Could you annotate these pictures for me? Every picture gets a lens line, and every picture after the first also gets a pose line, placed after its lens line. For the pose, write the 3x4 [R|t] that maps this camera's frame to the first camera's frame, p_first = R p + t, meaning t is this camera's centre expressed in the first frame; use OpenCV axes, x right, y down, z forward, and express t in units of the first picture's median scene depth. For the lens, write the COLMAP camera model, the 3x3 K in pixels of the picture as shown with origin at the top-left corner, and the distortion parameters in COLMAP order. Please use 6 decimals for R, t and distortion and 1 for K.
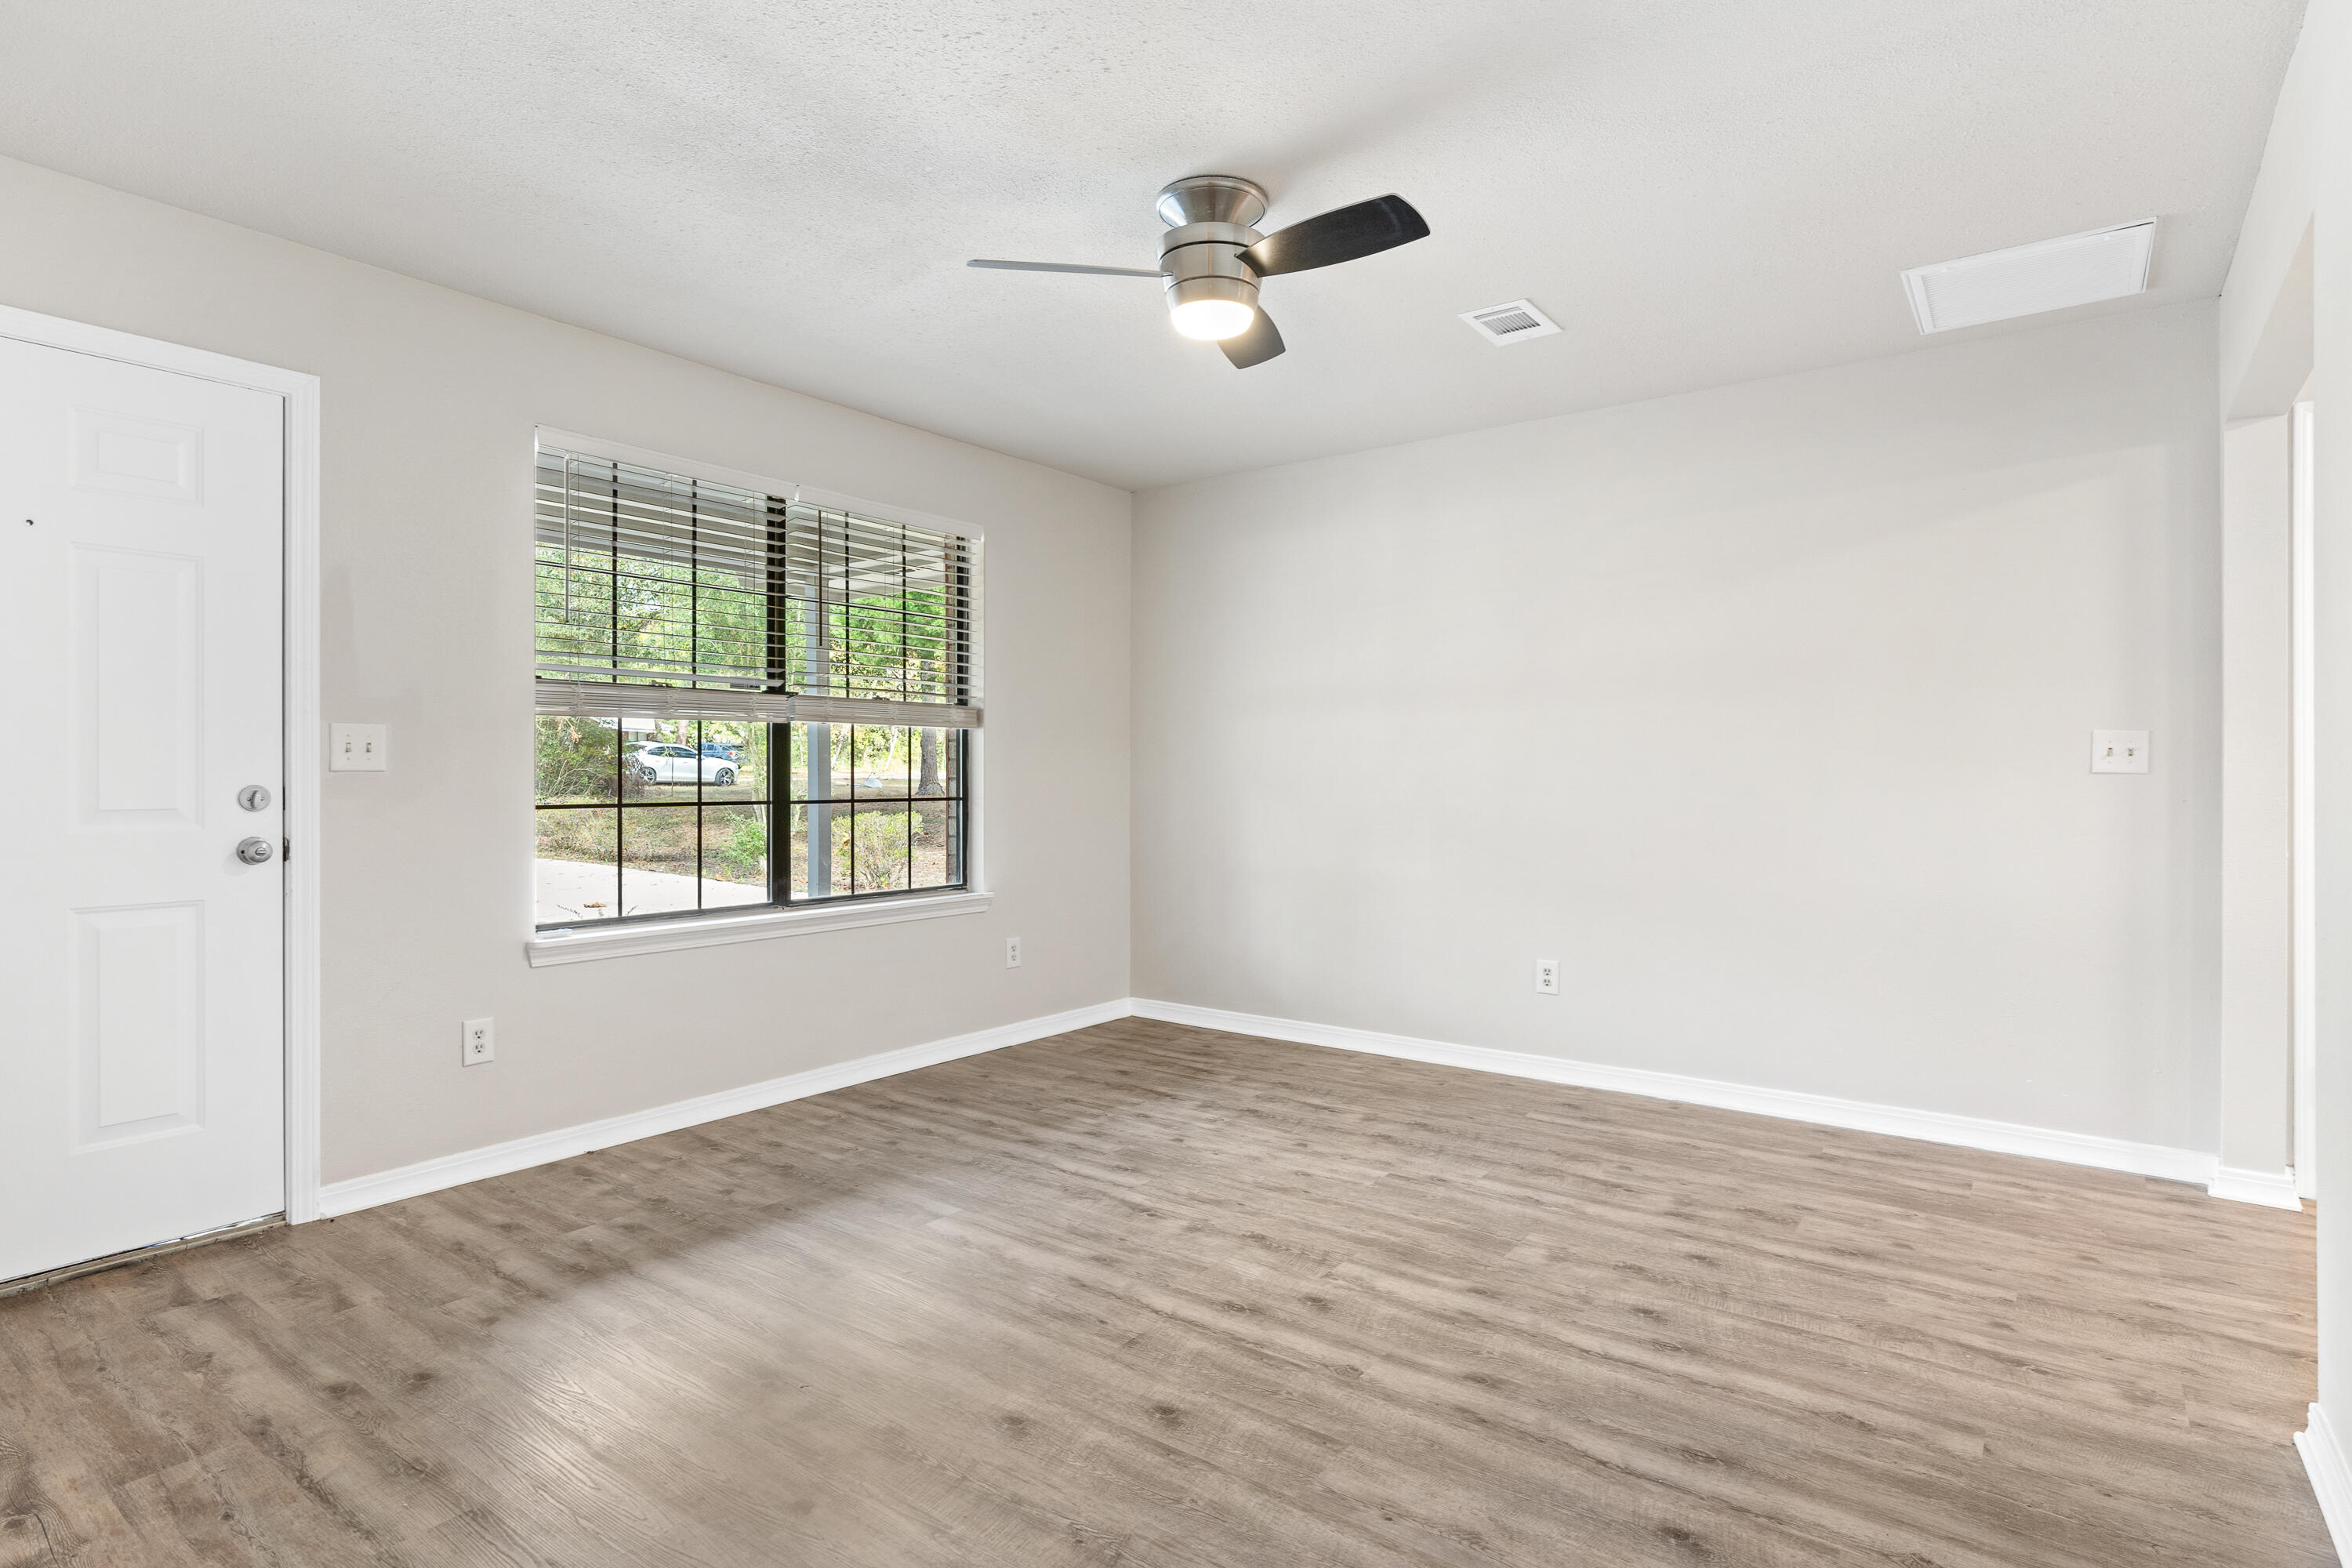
lens RADIAL K [[1201.2, 0, 1161.0], [0, 1201.2, 769.3], [0, 0, 1]] dist [-0.002836, 0.001673]
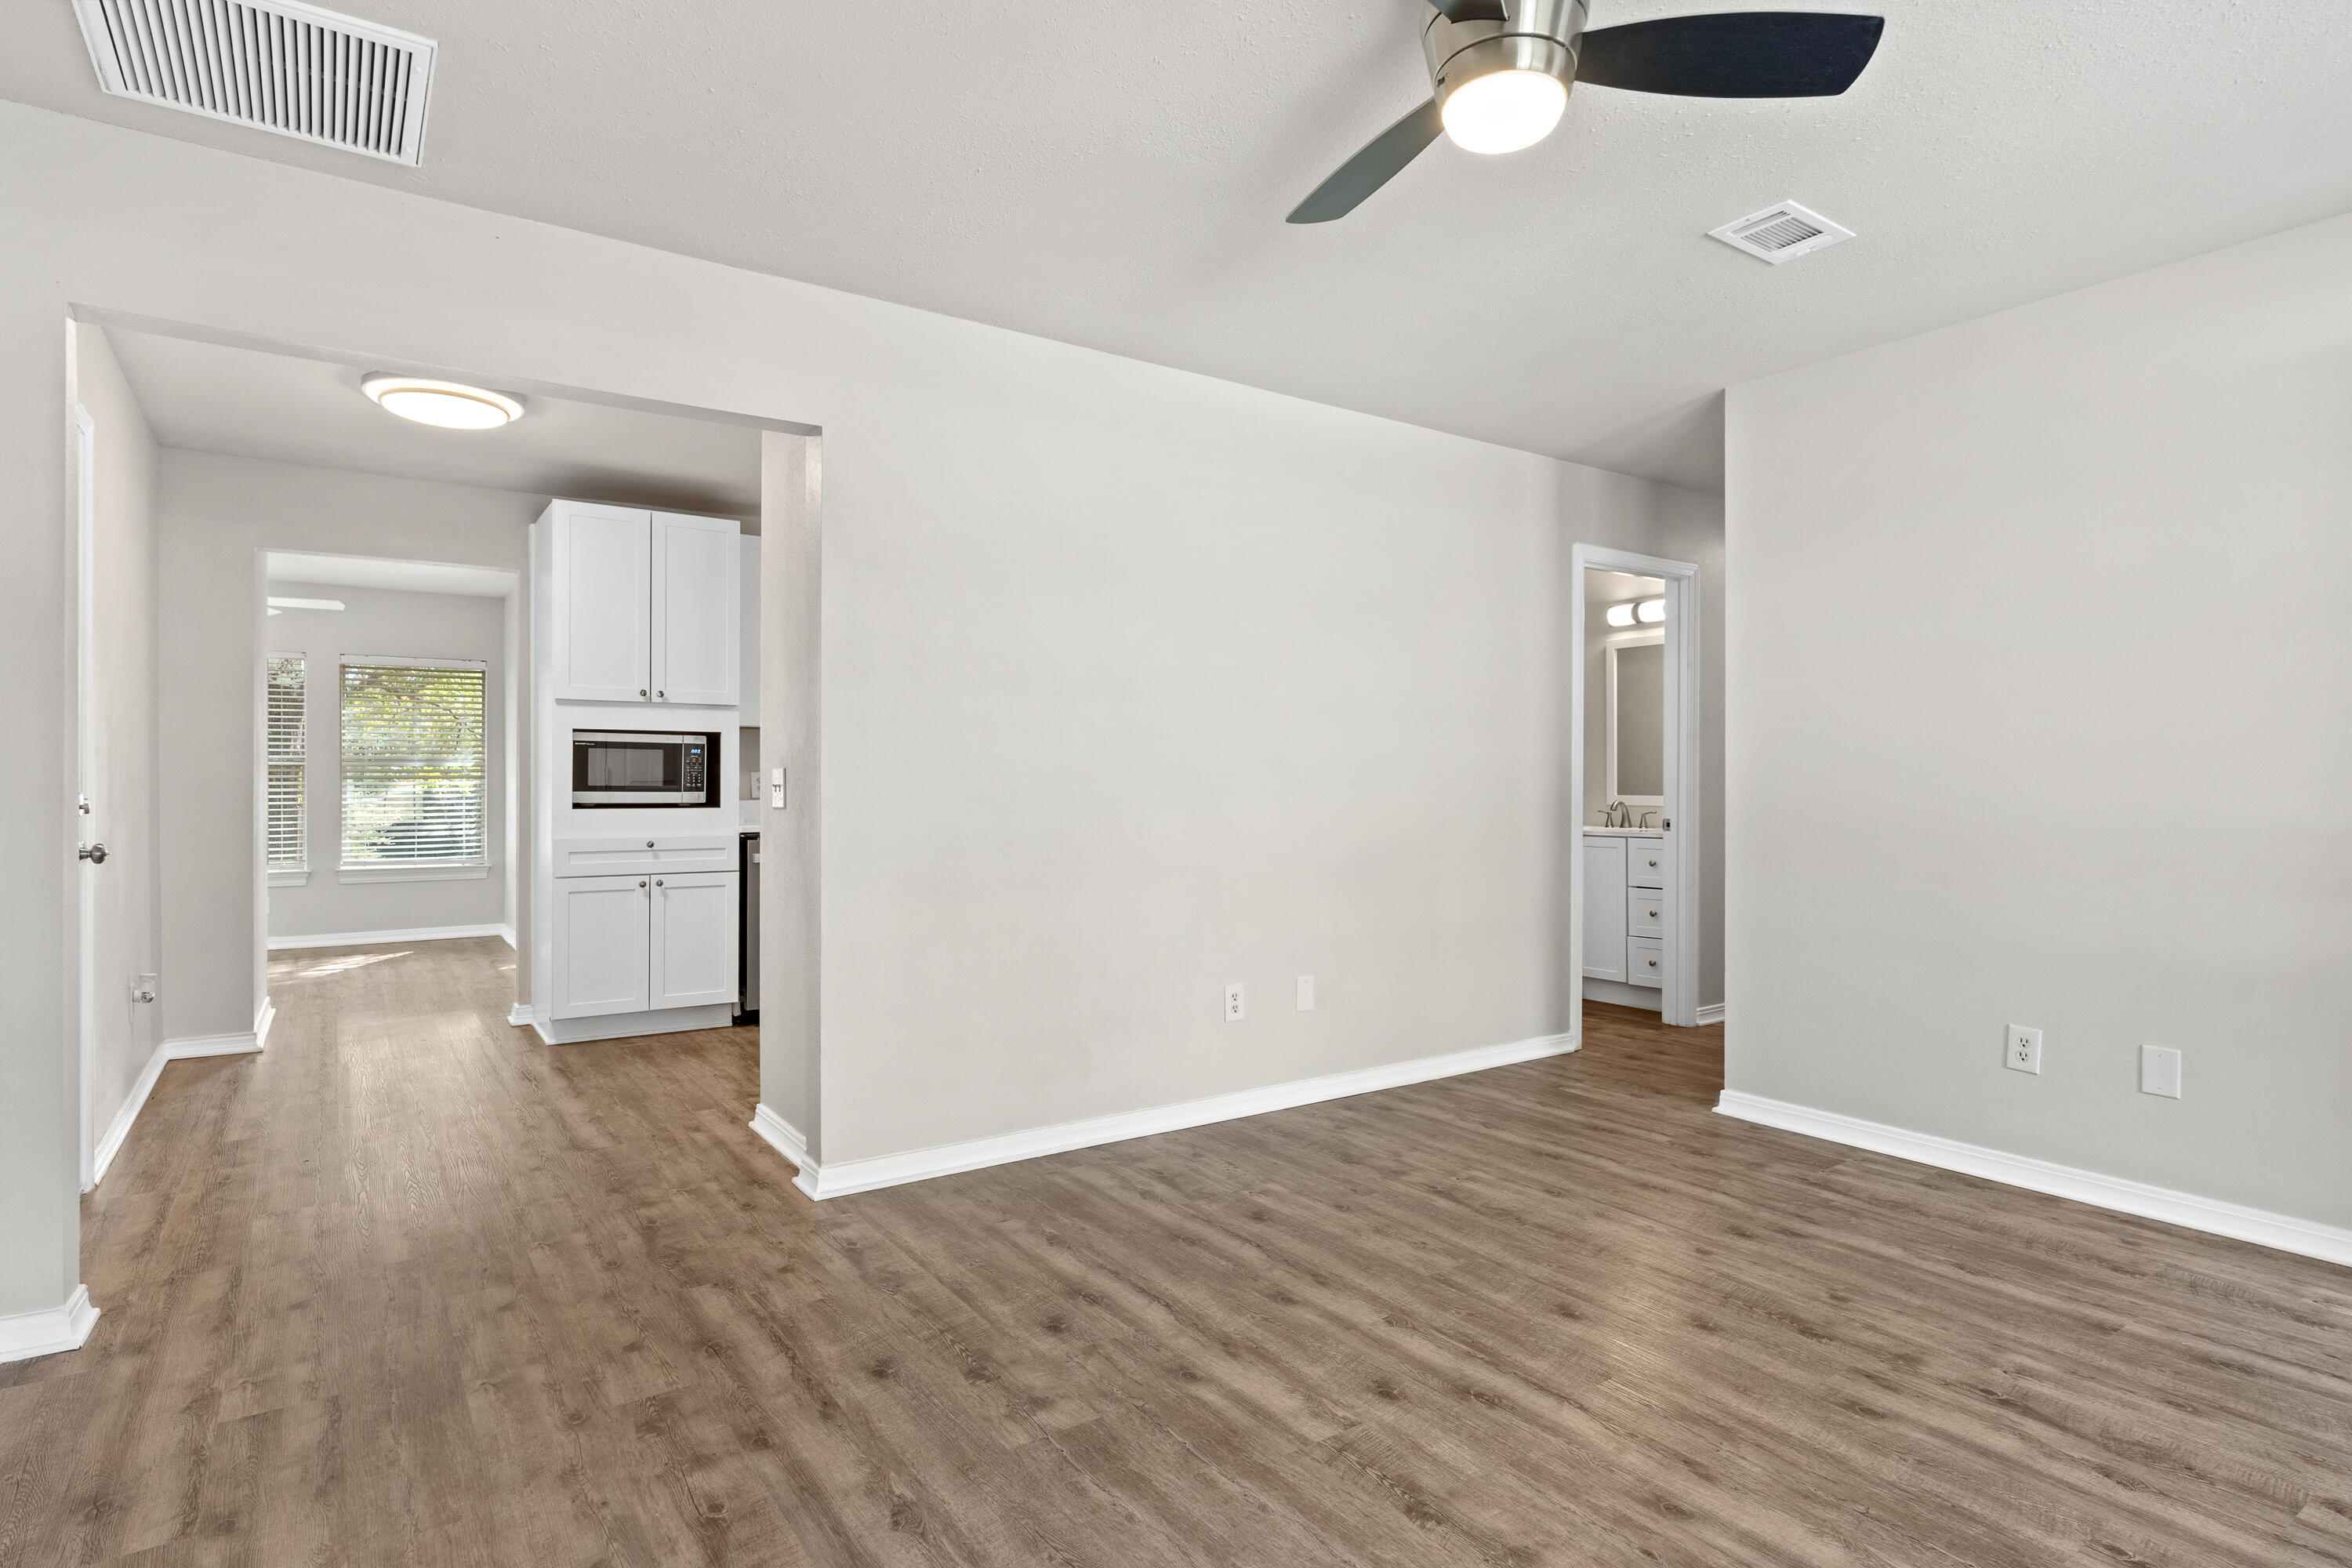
lens RADIAL K [[1209.6, 0, 1176.0], [0, 1209.6, 784.0], [0, 0, 1]] dist [-0.001993, 0.001561]
pose [[-0.952943, -0.003250, 0.303134, 0.010594], [-0.004550, 0.999983, -0.003580, 0.010319], [-0.303117, -0.004791, -0.952941, 1.642971]]
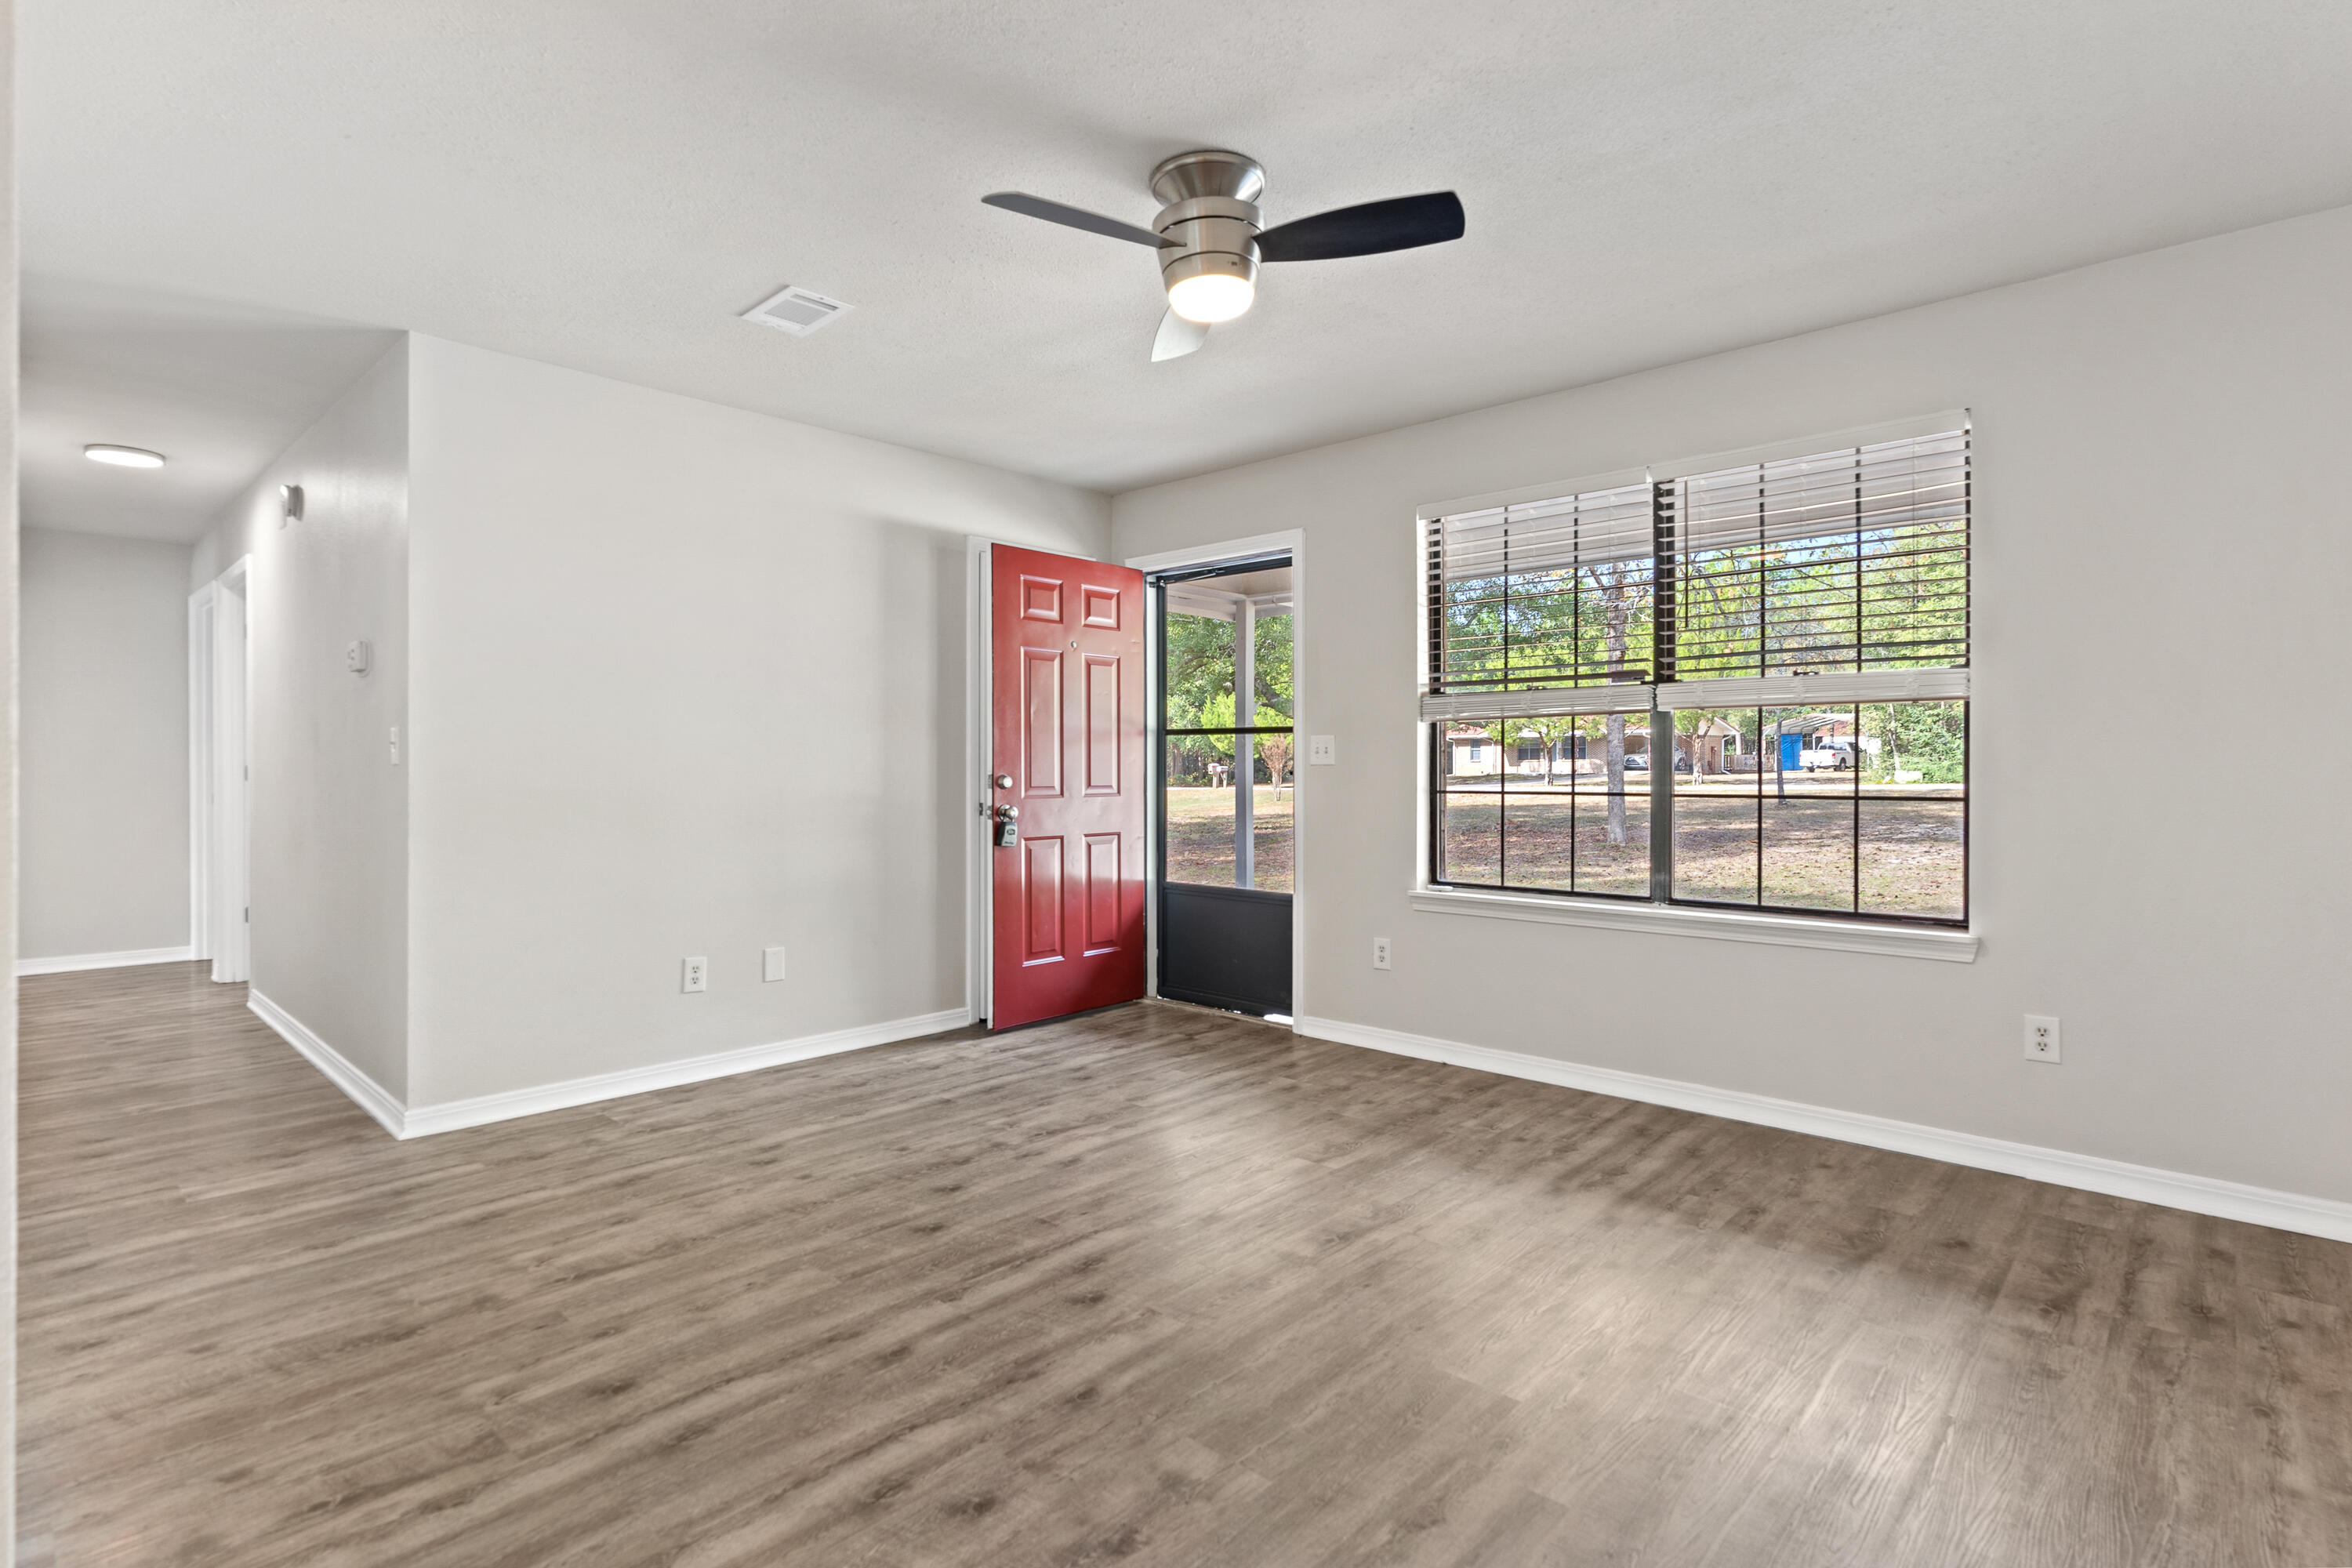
lens RADIAL K [[1132.8, 0, 1162.6], [0, 1132.8, 770.6], [0, 0, 1]] dist [-0.003630, 0.000679]
pose [[-0.107686, 0.000359, -0.994185, 0.920303], [0.006562, 0.999978, -0.000350, 0.008024], [0.994163, -0.006562, -0.107686, 1.018490]]
